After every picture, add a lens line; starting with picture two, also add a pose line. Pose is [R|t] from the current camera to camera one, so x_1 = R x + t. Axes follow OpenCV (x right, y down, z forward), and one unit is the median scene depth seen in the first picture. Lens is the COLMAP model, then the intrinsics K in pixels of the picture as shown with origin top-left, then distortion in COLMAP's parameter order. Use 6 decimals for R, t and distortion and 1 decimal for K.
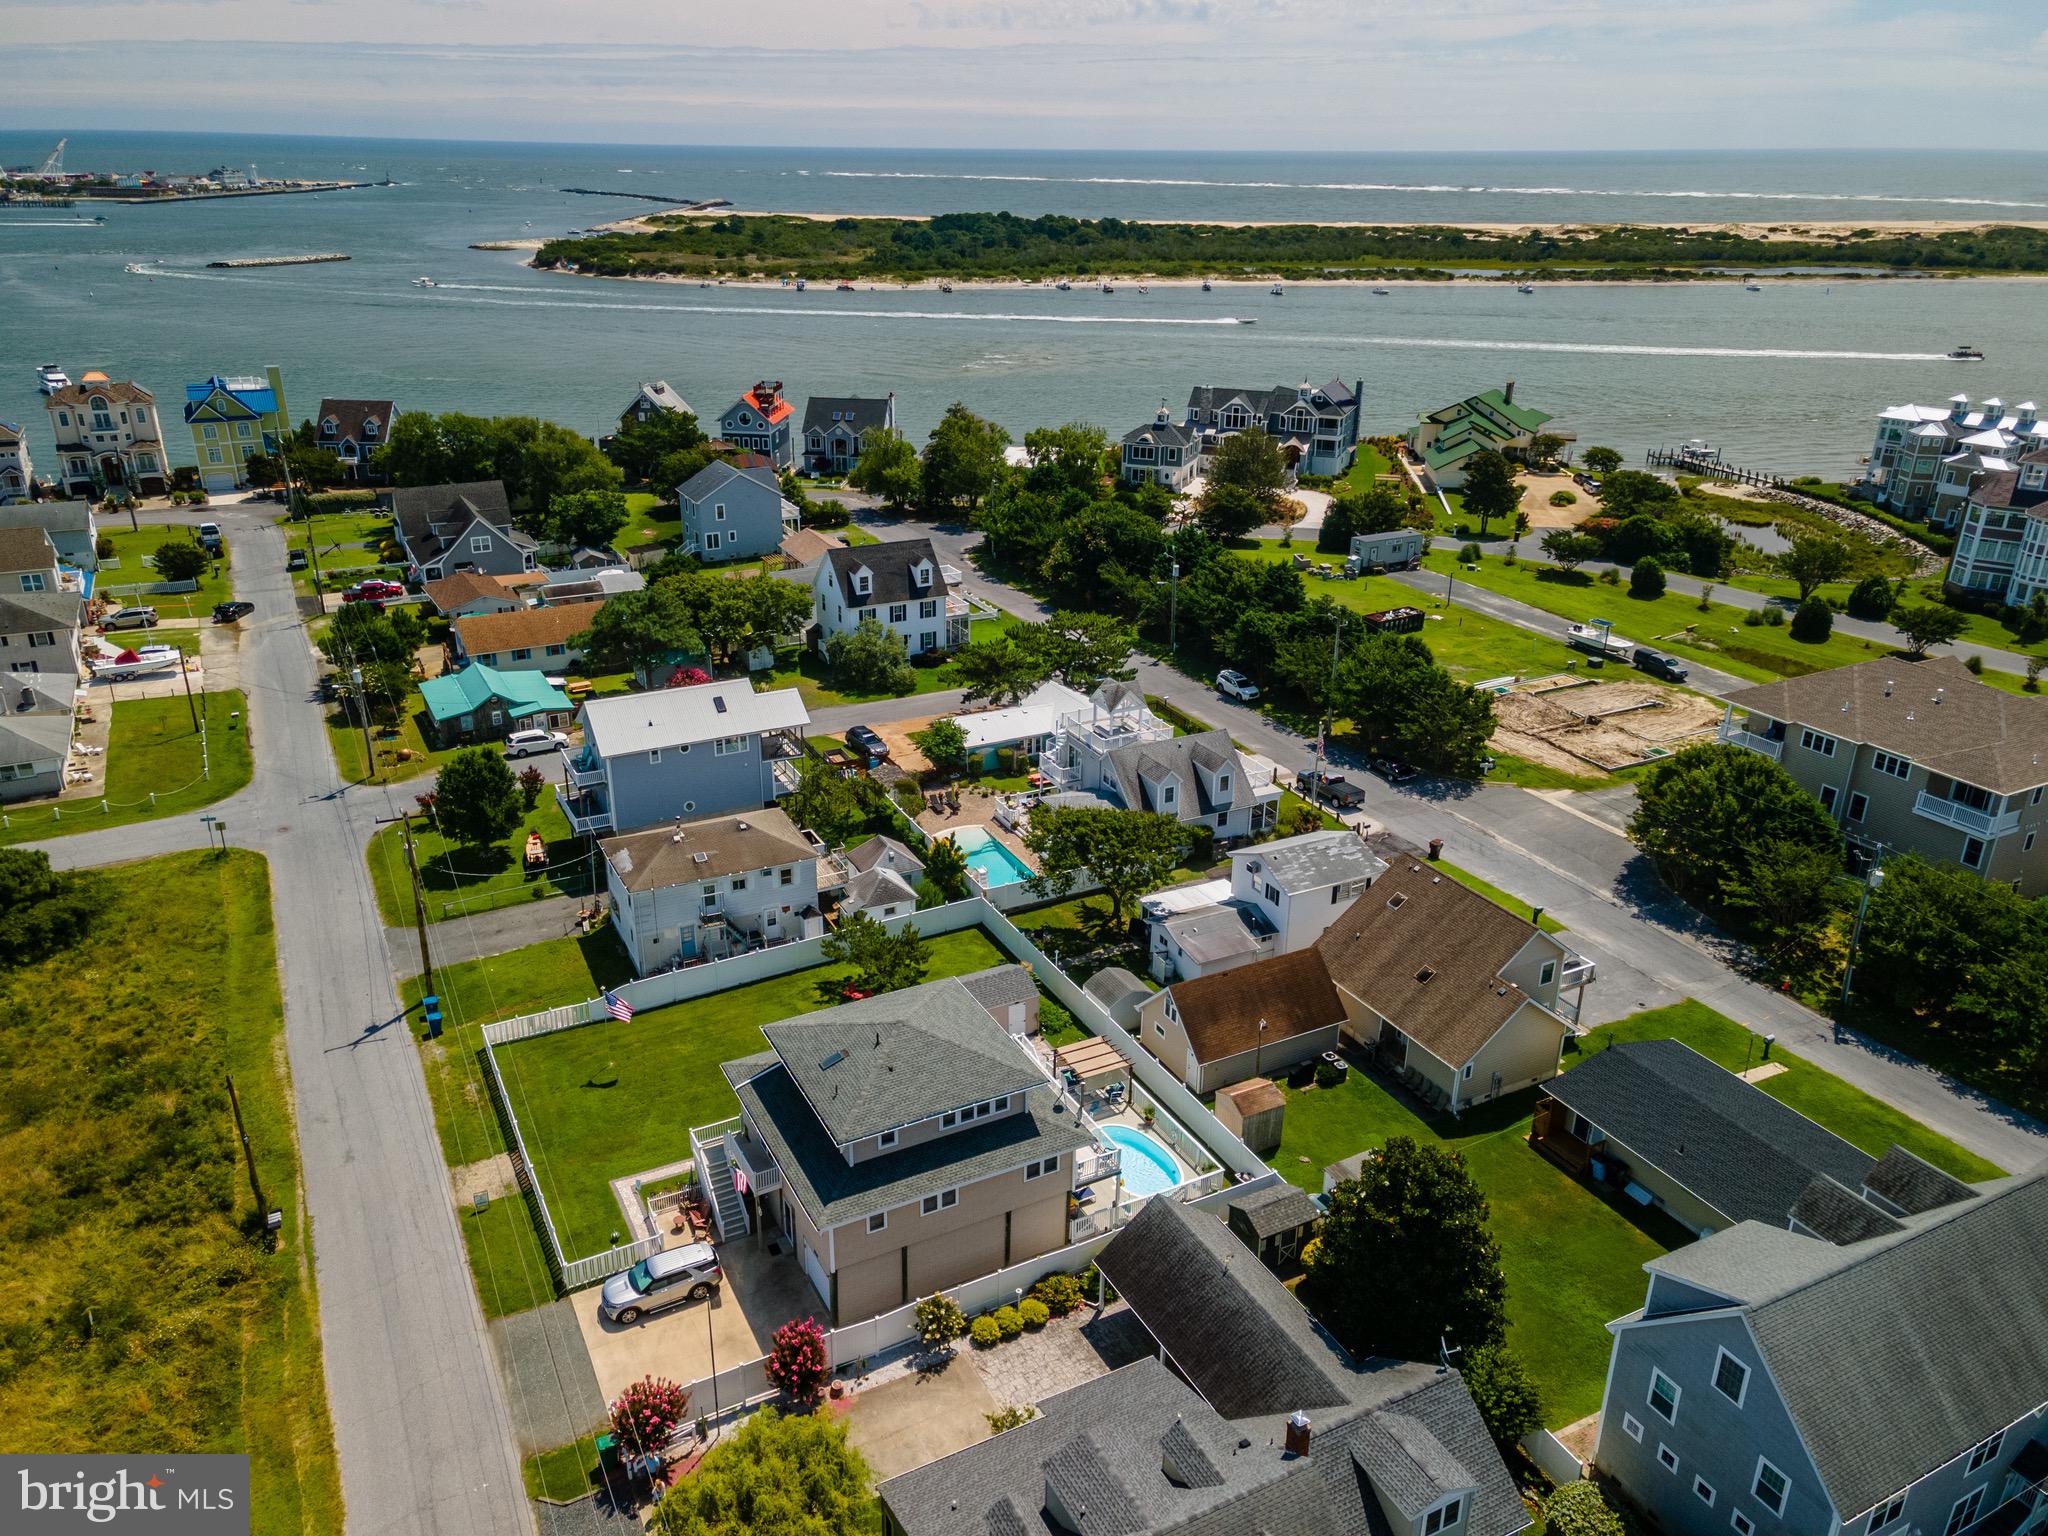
lens RADIAL K [[1483.6, 0, 1010.7], [0, 1483.6, 760.9], [0, 0, 1]] dist [0.034744, 0.020330]
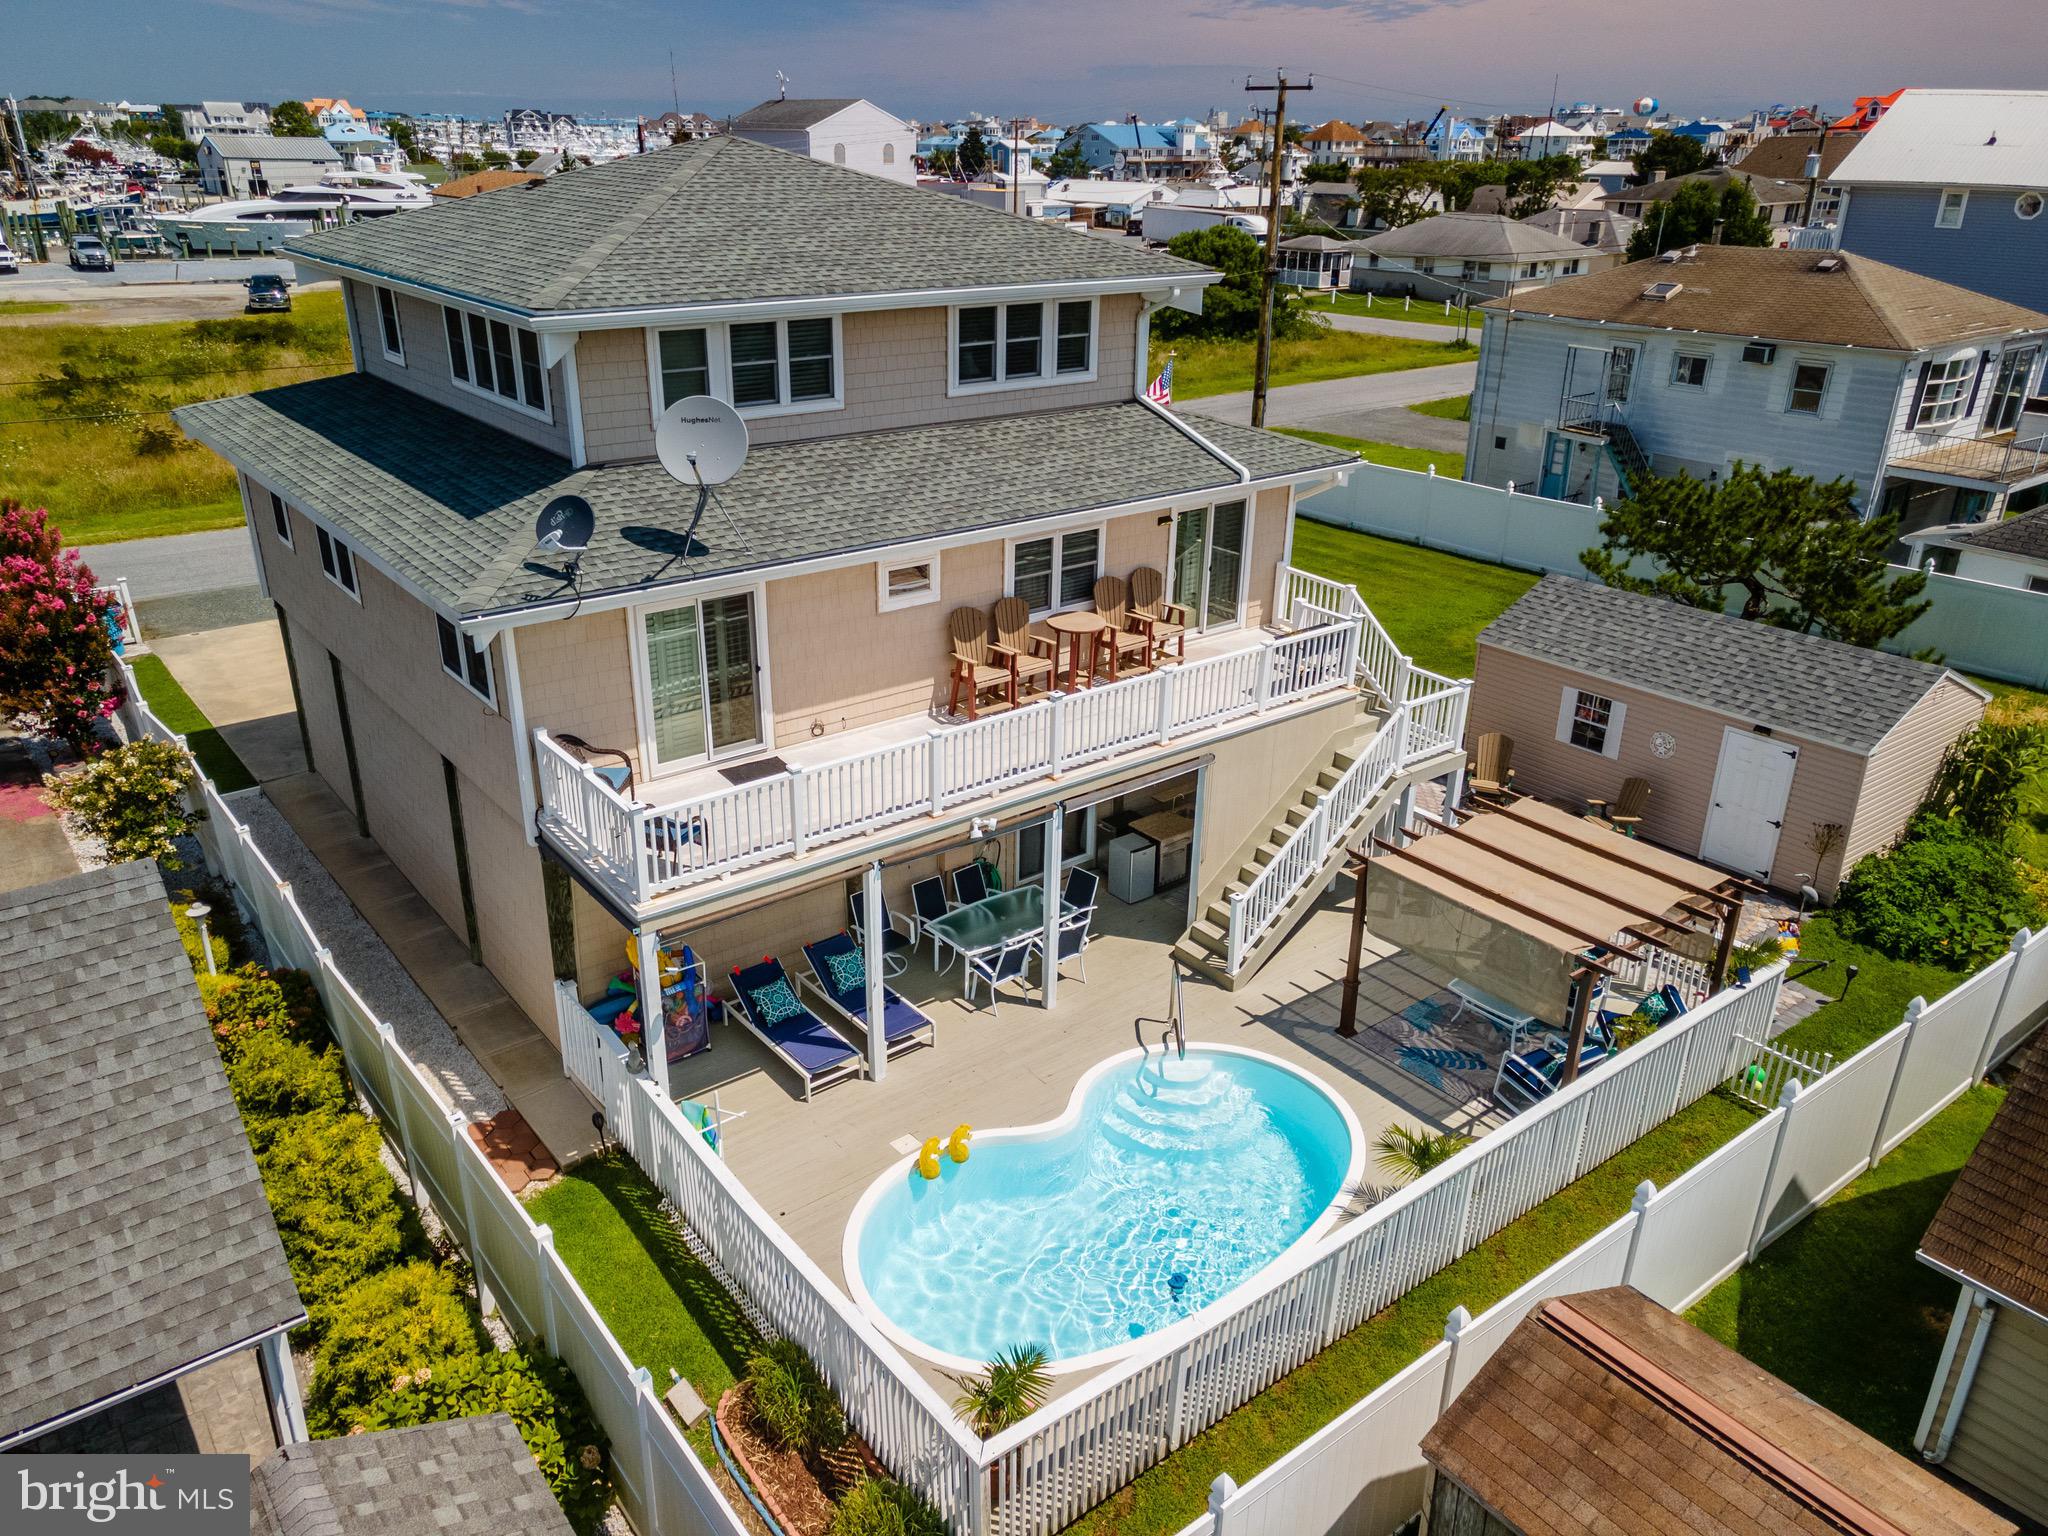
lens RADIAL K [[1483.6, 0, 1014.4], [0, 1483.6, 761.4], [0, 0, 1]] dist [0.034744, 0.020330]
pose [[0.179084, 0.377194, -0.908655, 0.148488], [-0.384354, 0.877013, 0.288307, 0.096292], [0.905650, 0.297613, 0.302035, 0.542849]]
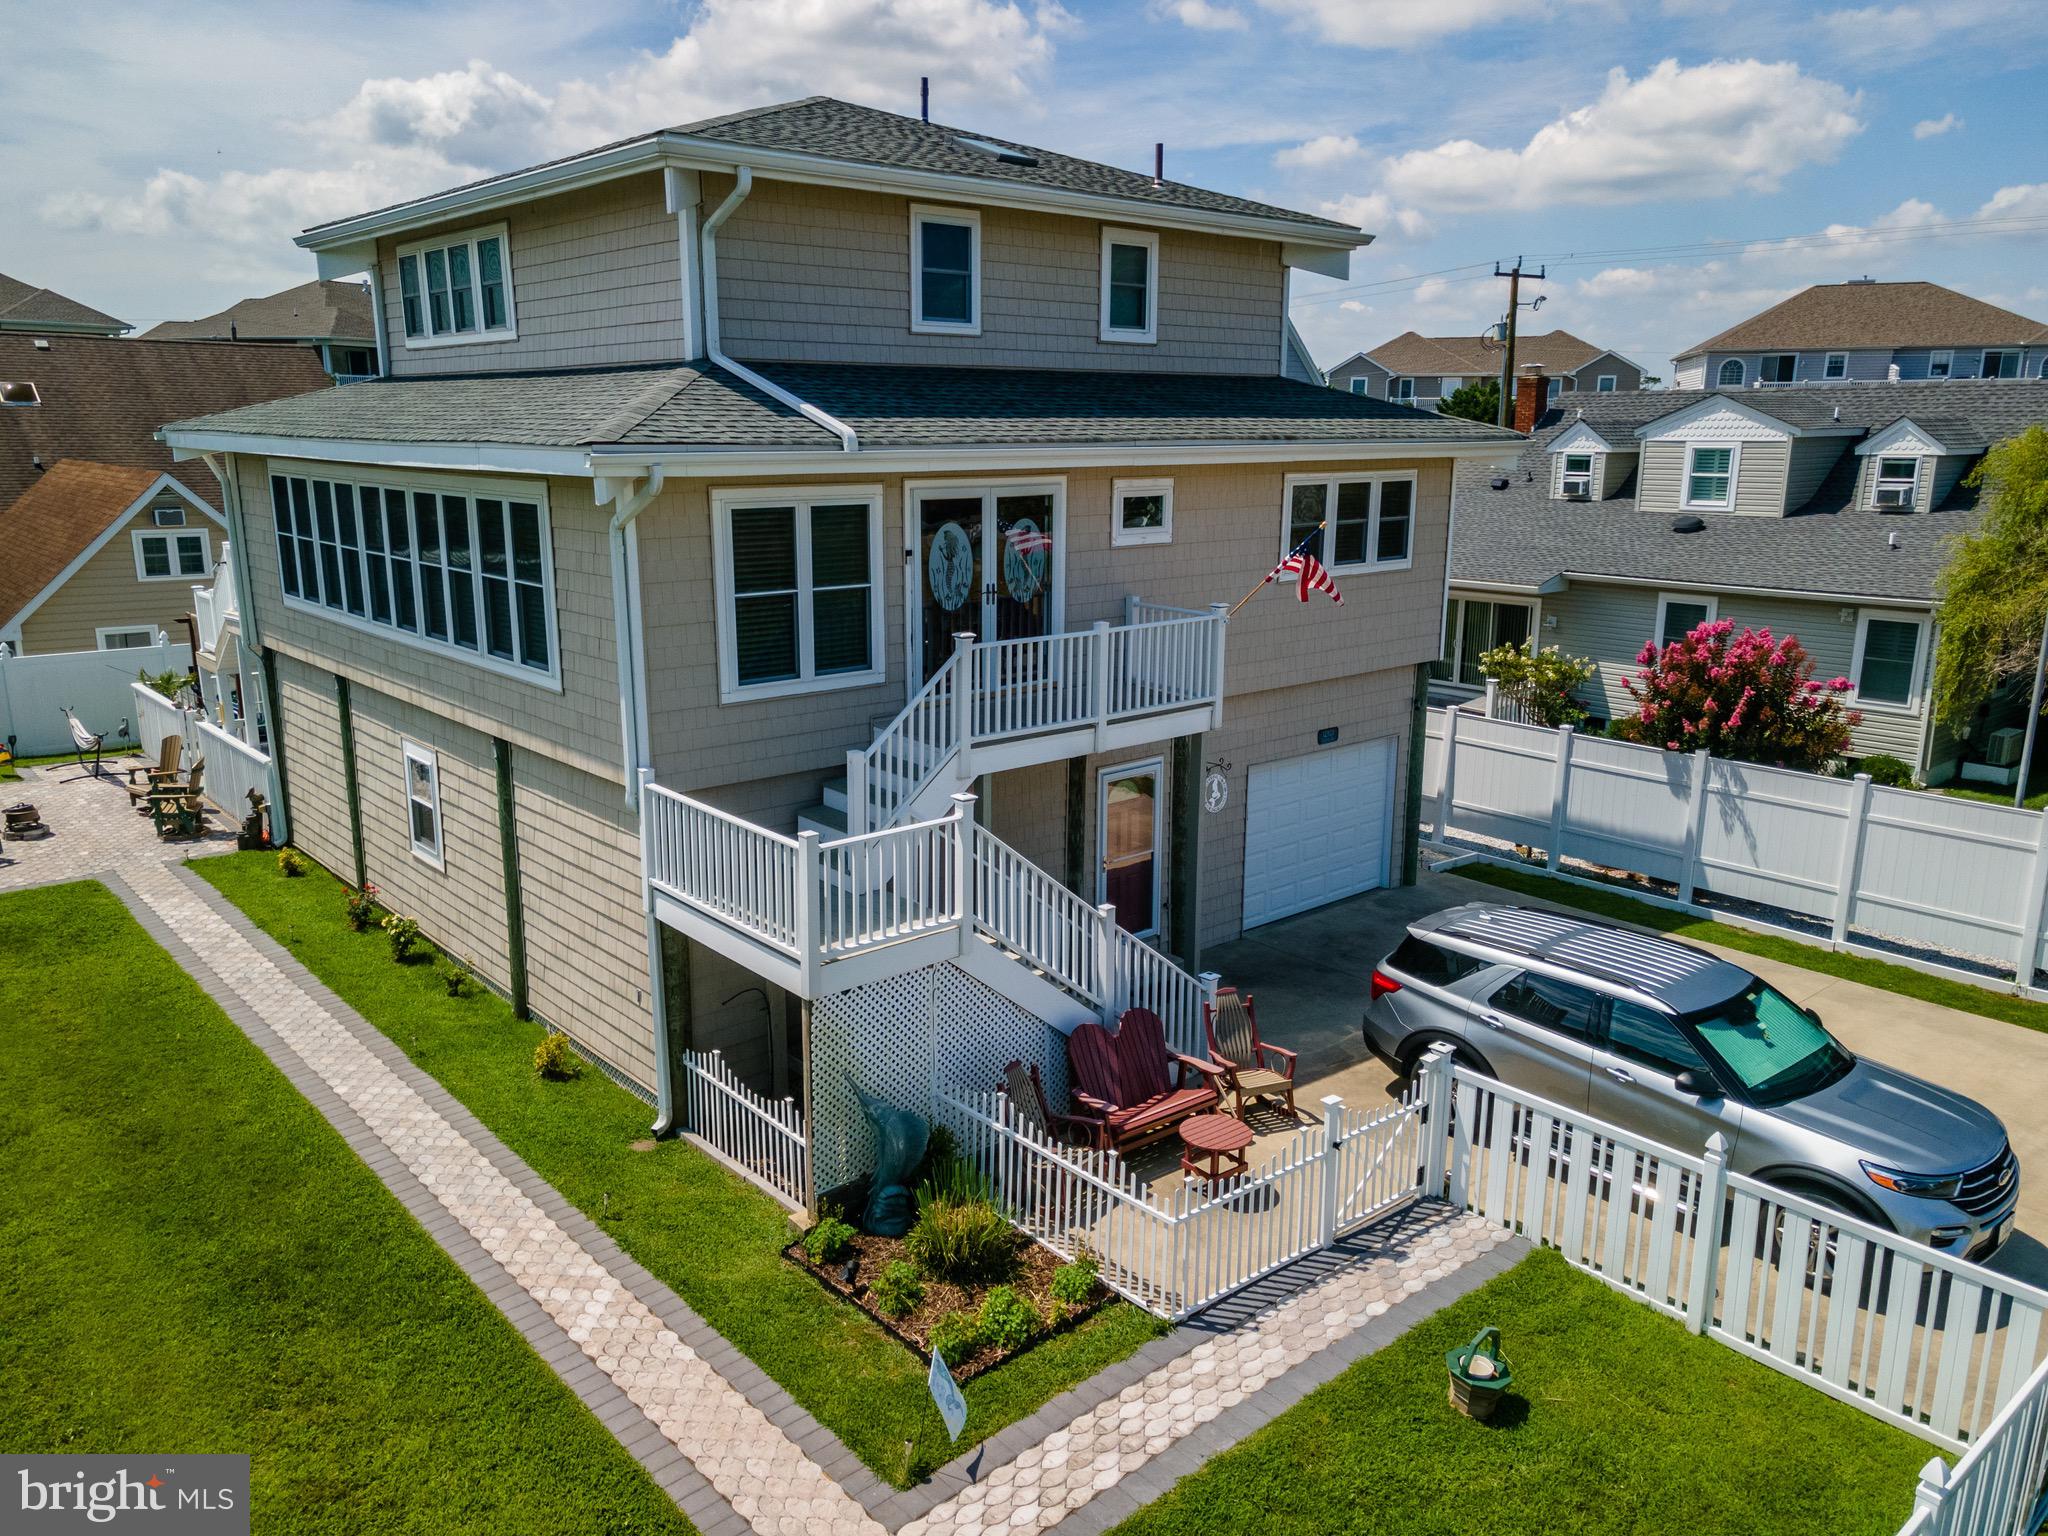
lens RADIAL K [[1483.6, 0, 1013.0], [0, 1483.6, 761.8], [0, 0, 1]] dist [0.034744, 0.020330]
pose [[-0.232758, -0.228174, 0.945389, -0.207204], [0.367380, 0.879432, 0.302705, 0.116402], [-0.900475, 0.417774, -0.120869, 0.572781]]
